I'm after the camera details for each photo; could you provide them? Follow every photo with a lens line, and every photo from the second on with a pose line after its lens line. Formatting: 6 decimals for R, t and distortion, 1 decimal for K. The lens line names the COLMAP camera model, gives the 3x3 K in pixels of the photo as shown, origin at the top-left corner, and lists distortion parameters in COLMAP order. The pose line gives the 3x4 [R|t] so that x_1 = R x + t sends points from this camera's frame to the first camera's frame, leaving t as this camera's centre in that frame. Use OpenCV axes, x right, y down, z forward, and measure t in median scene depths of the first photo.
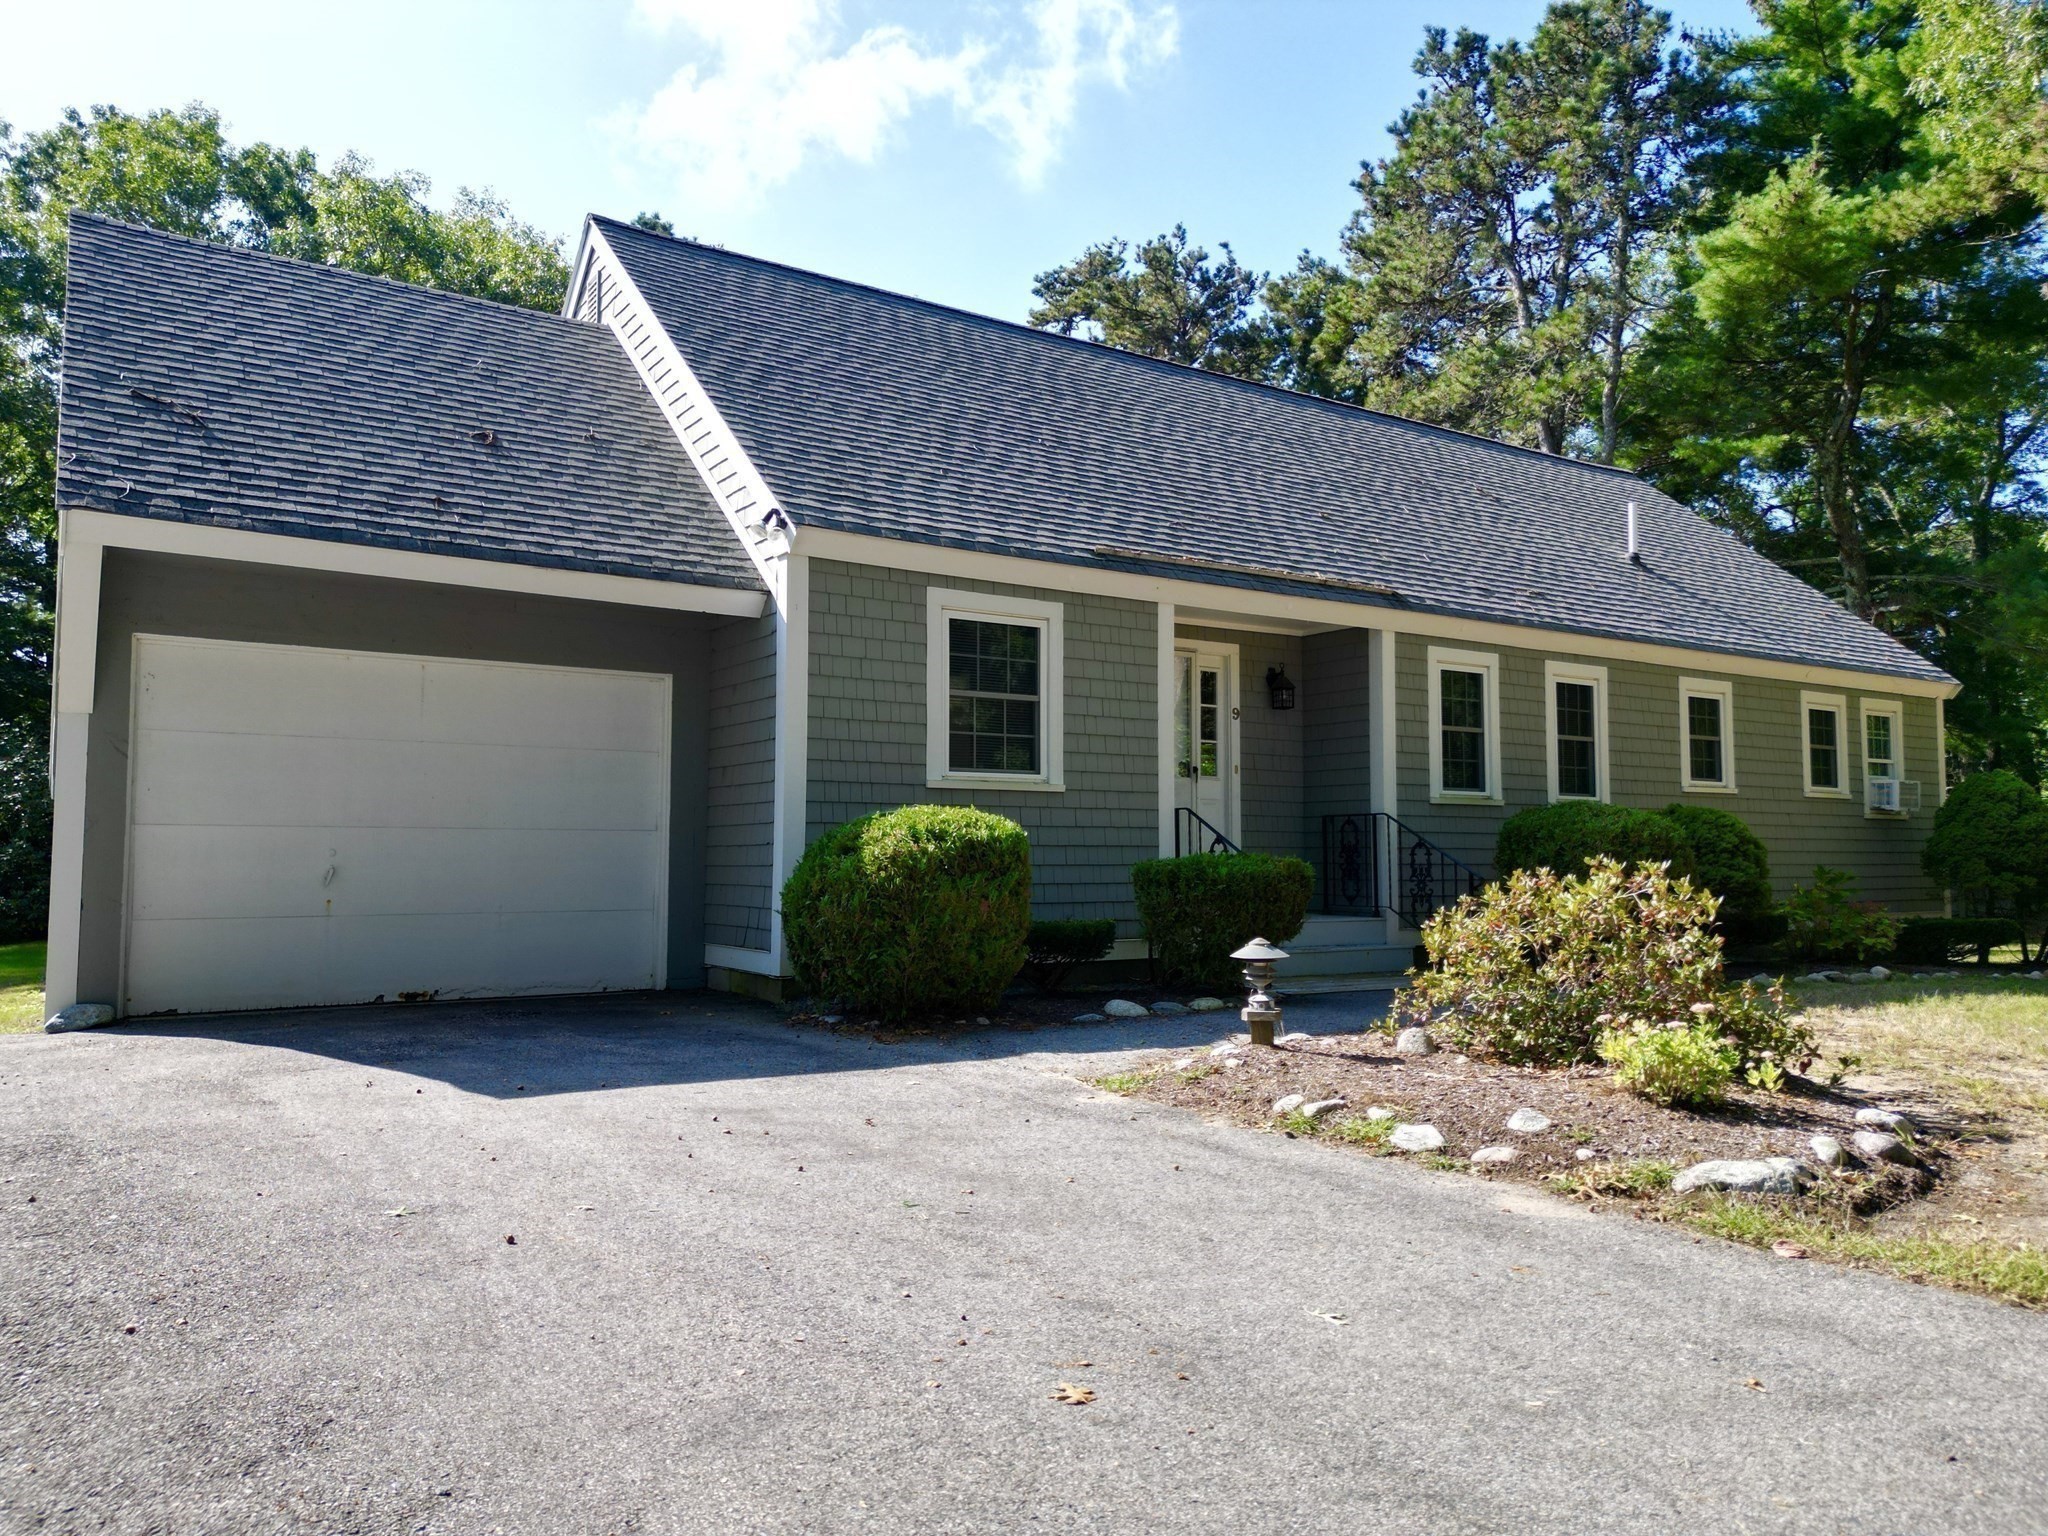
lens RADIAL K [[1432.8, 0, 1024.0], [0, 1432.8, 768.0], [0, 0, 1]] dist [0.093444, -0.090603]
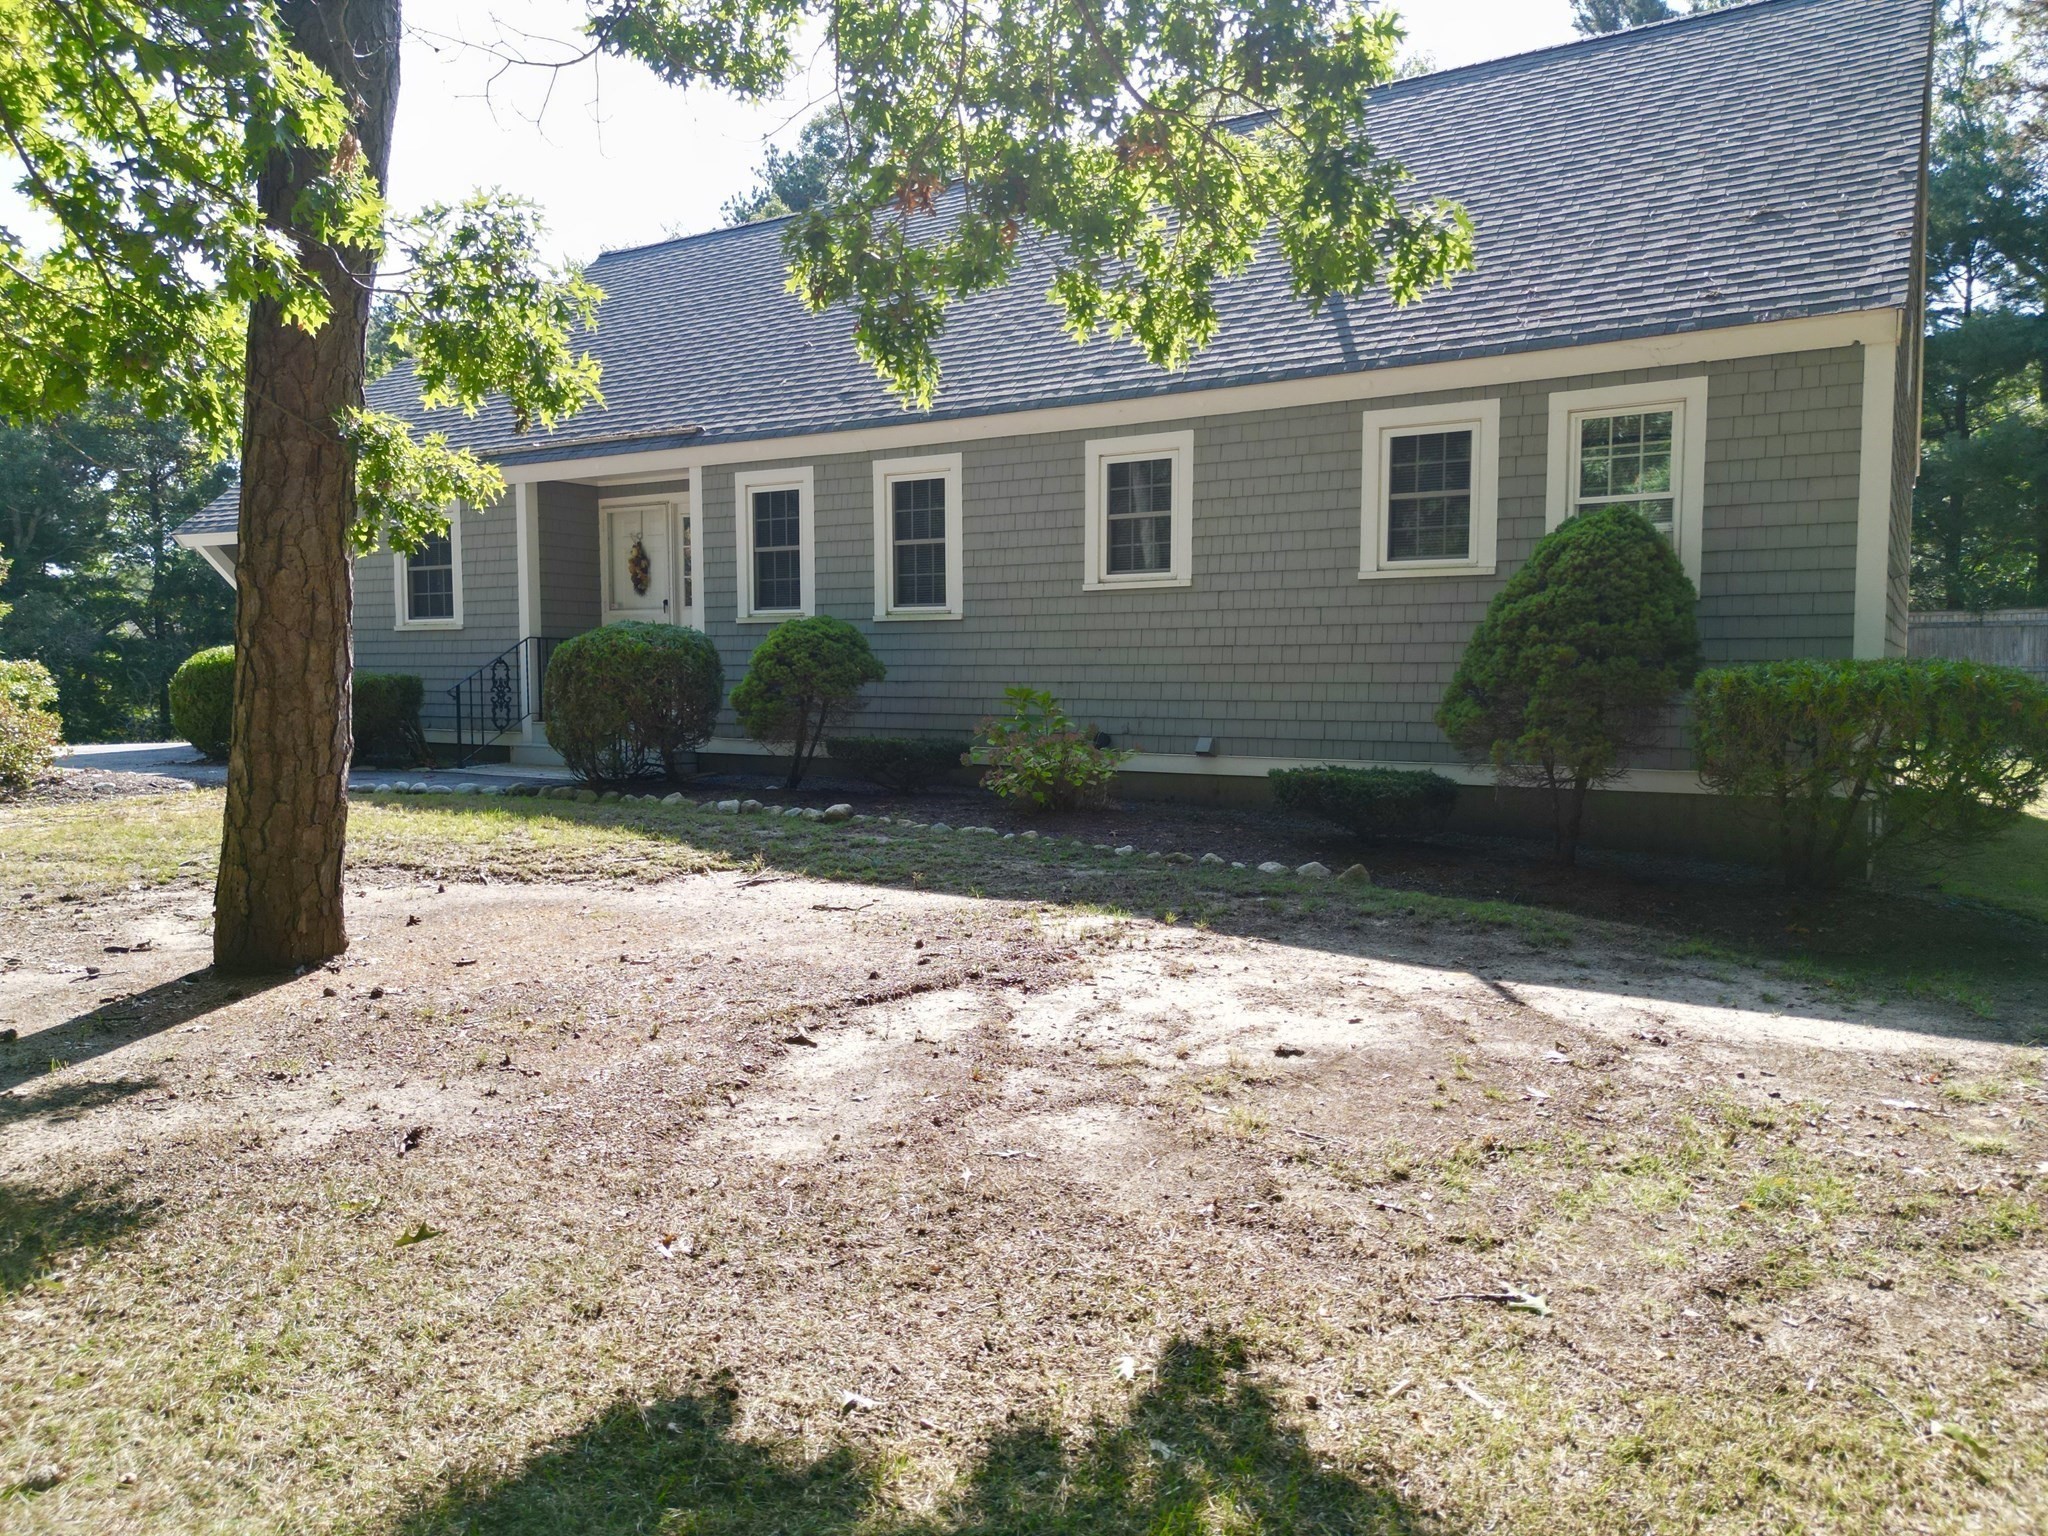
lens RADIAL K [[1432.8, 0, 1024.0], [0, 1432.8, 768.0], [0, 0, 1]] dist [0.093444, -0.090603]
pose [[0.421269, 0.124771, -0.898312, 1.682901], [0.120104, 0.974093, 0.191620, -0.064766], [0.898948, -0.188615, 0.395369, 0.924303]]
